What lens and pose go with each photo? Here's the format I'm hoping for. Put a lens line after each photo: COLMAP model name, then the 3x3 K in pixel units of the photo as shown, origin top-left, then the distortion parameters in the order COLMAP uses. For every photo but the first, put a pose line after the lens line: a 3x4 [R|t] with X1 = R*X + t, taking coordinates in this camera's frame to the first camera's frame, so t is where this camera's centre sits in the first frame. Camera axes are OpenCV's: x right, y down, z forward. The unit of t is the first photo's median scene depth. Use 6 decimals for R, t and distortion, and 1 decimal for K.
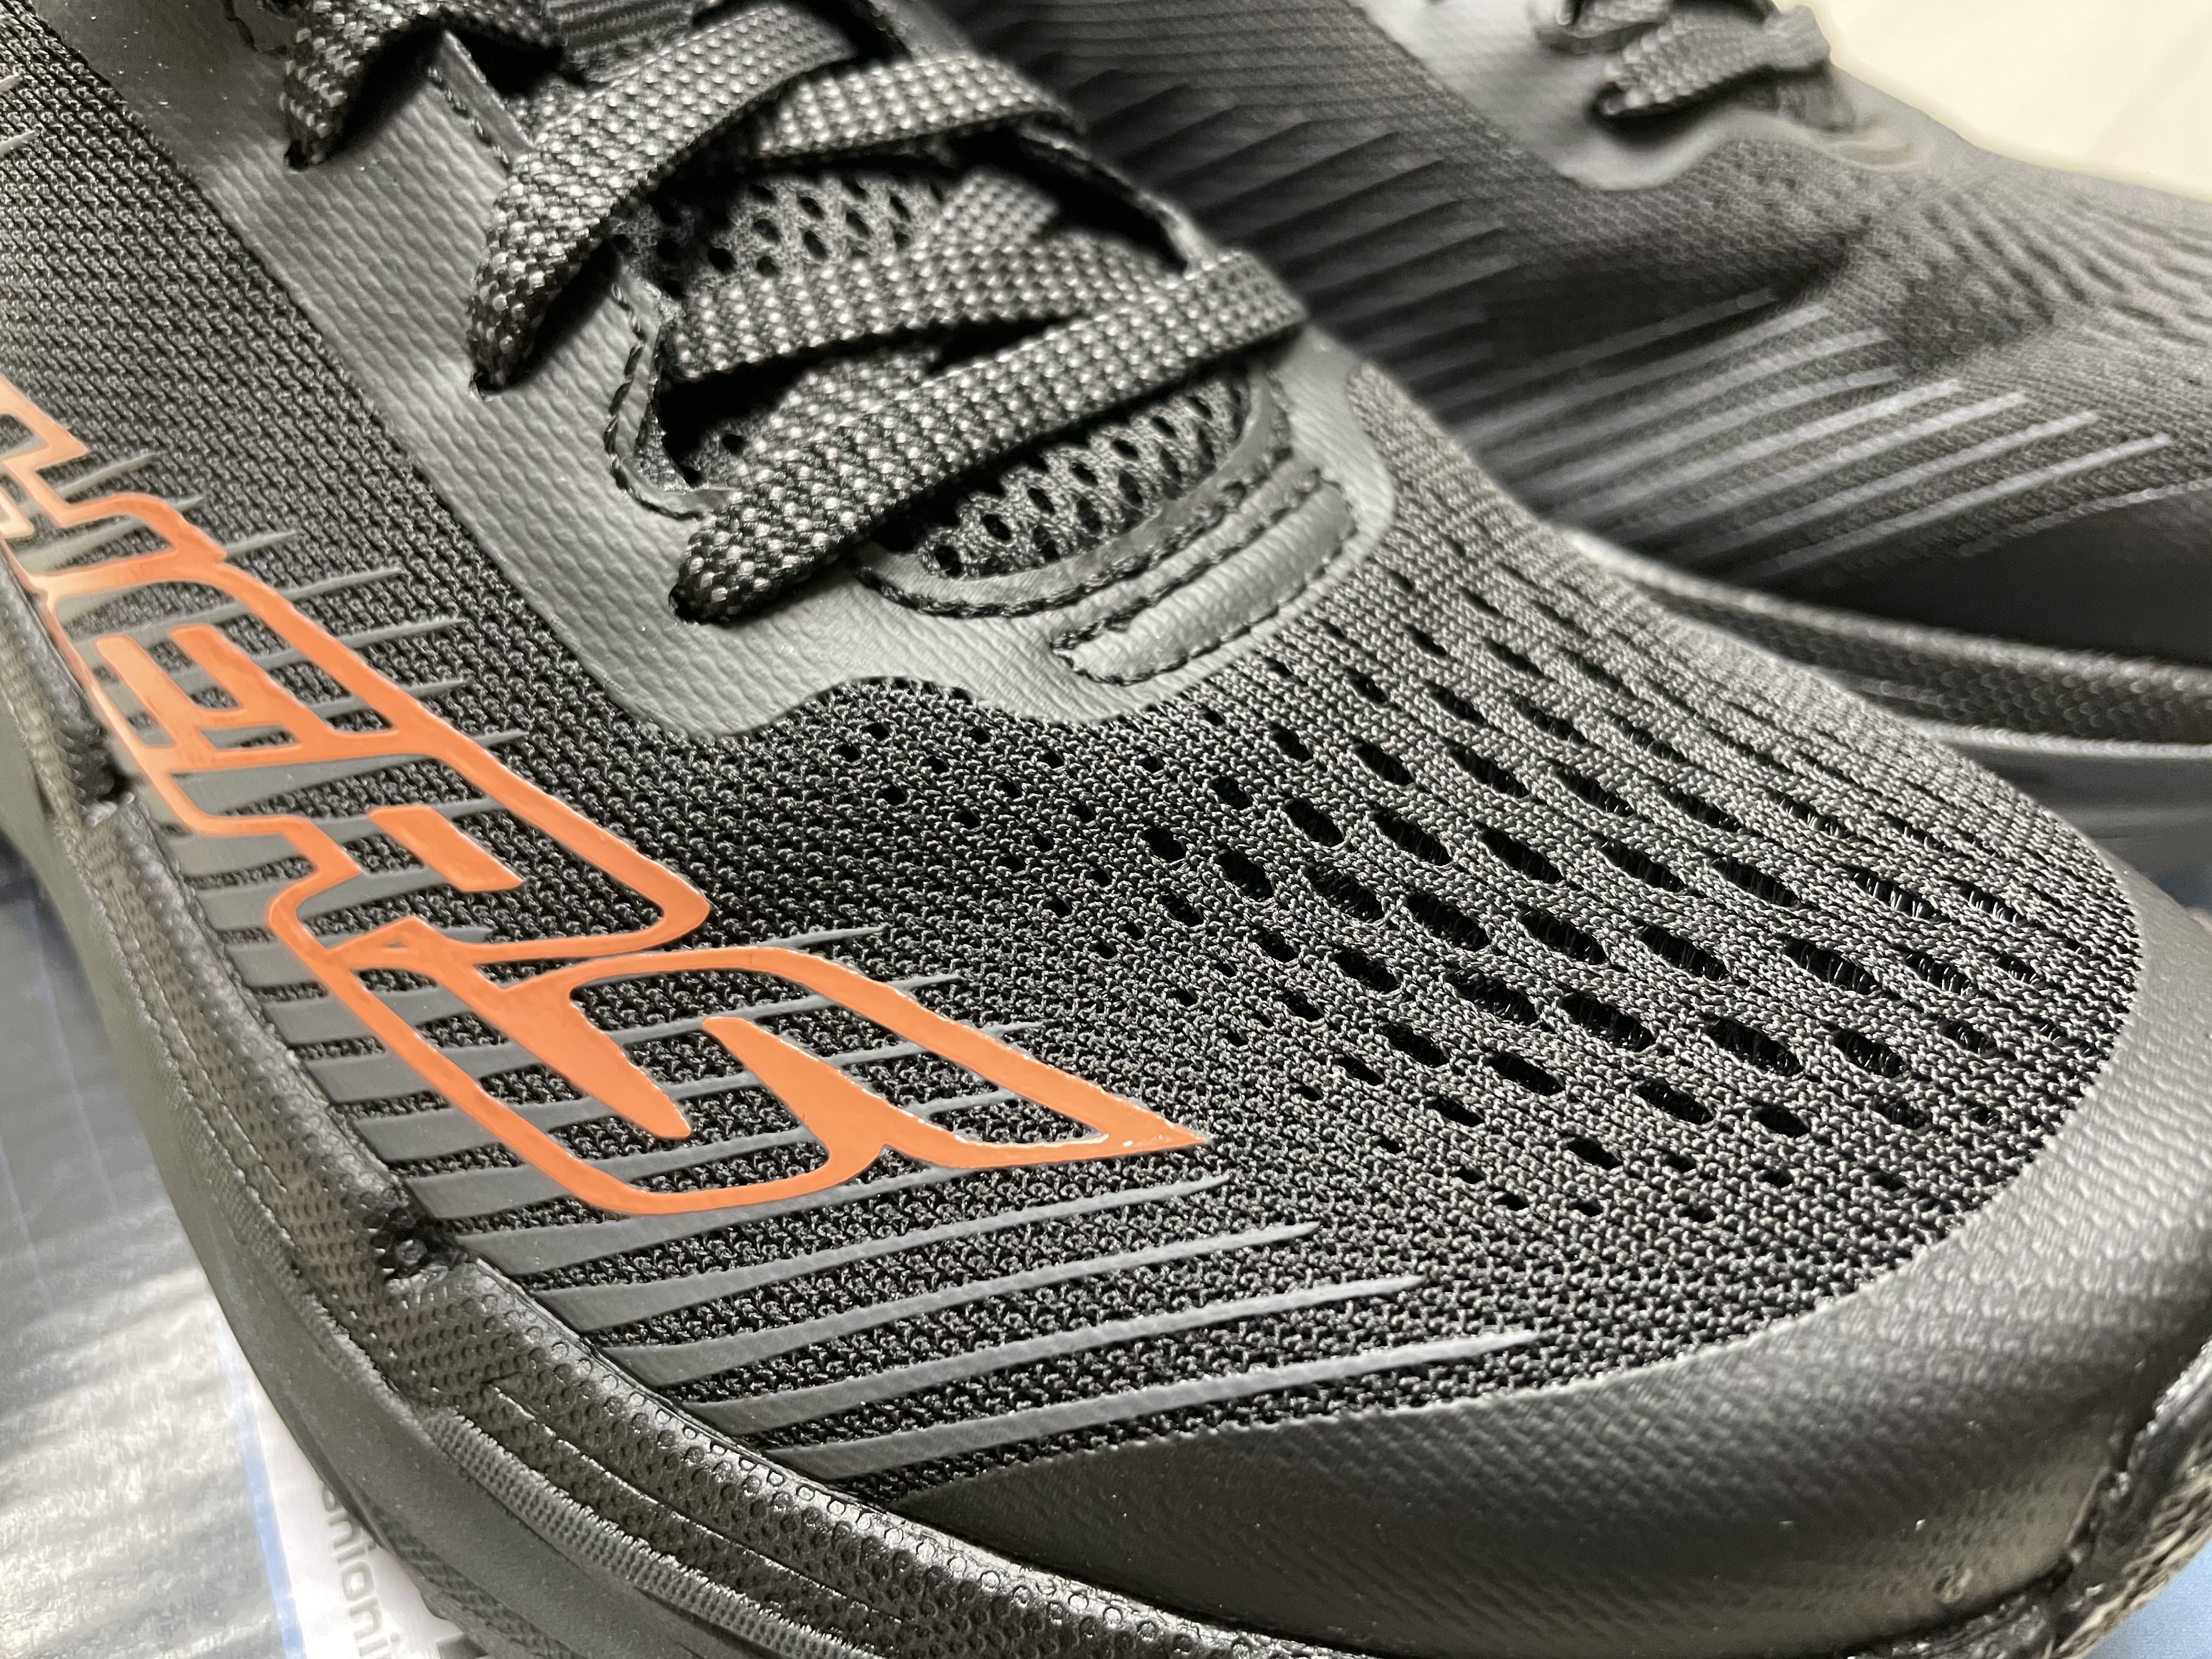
lens RADIAL K [[1693.1, 0, 1106.0], [0, 1693.1, 829.5], [0, 0, 1]] dist [0.066508, -0.171358]
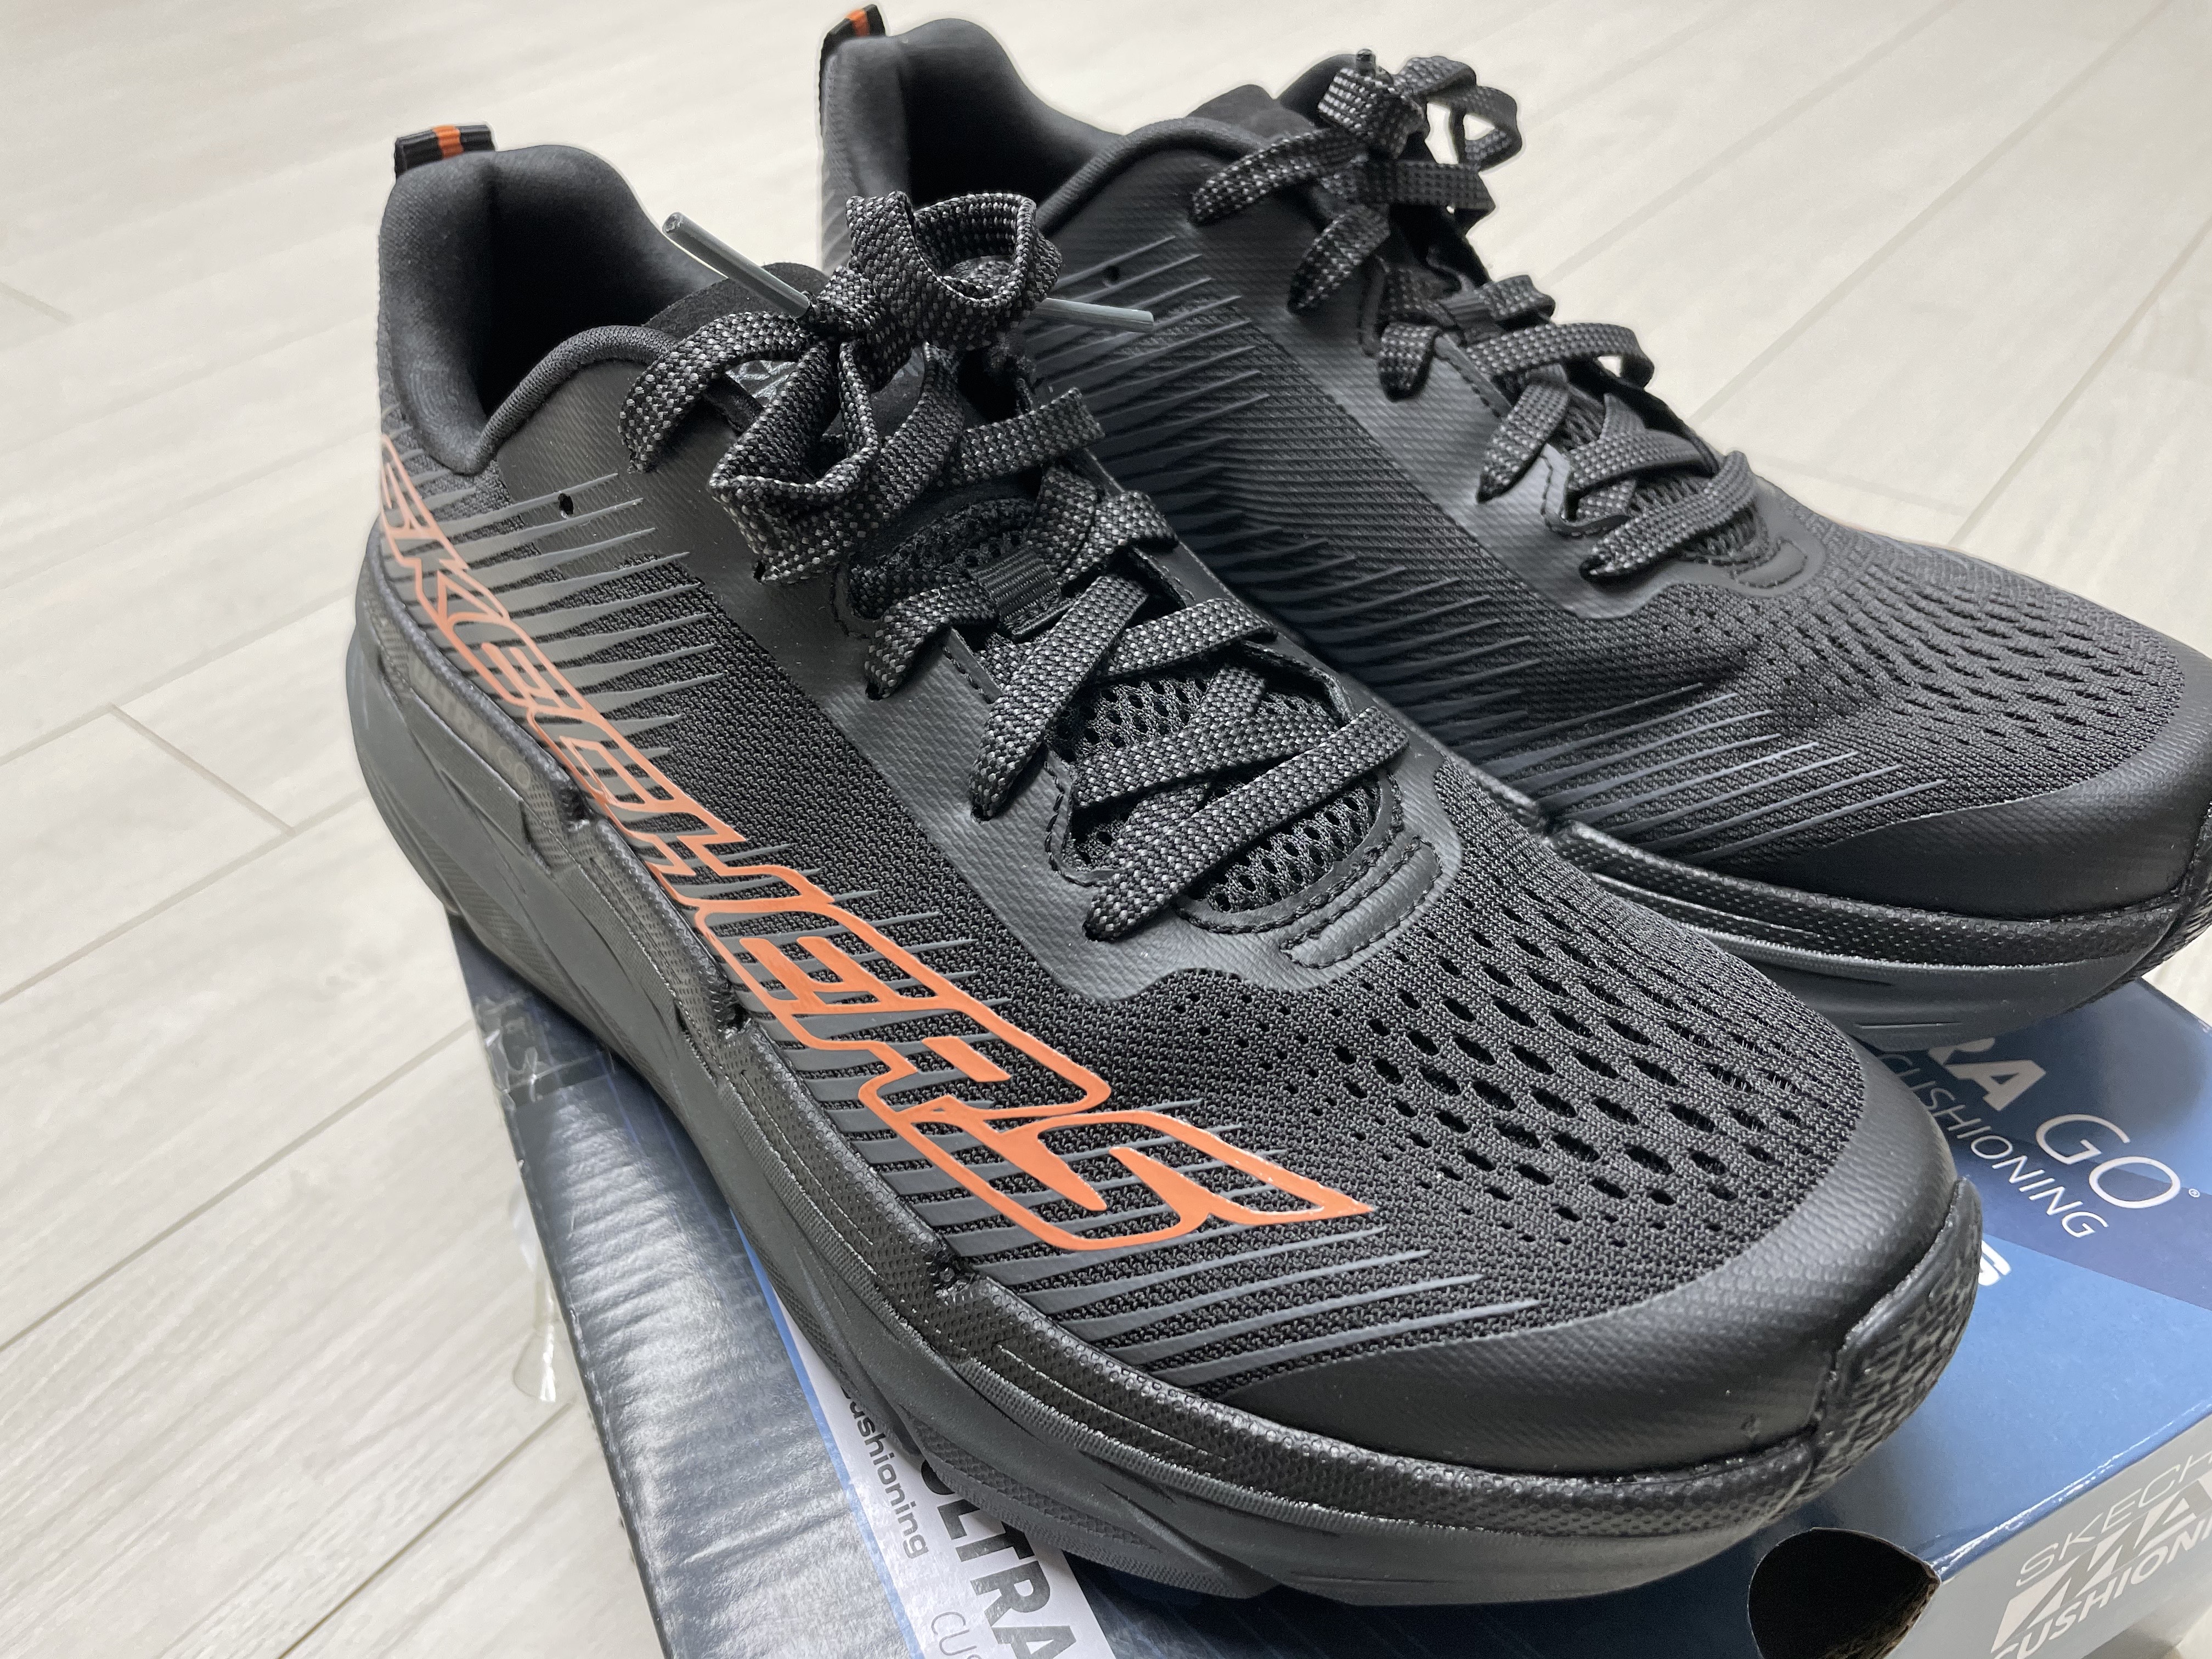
lens RADIAL K [[1631.5, 0, 1106.0], [0, 1631.5, 829.5], [0, 0, 1]] dist [0.102898, -0.269518]
pose [[0.997459, -0.022736, -0.067523, -0.102857], [0.018240, 0.997622, -0.066465, -0.126135], [0.068873, 0.065064, 0.995501, -0.874745]]
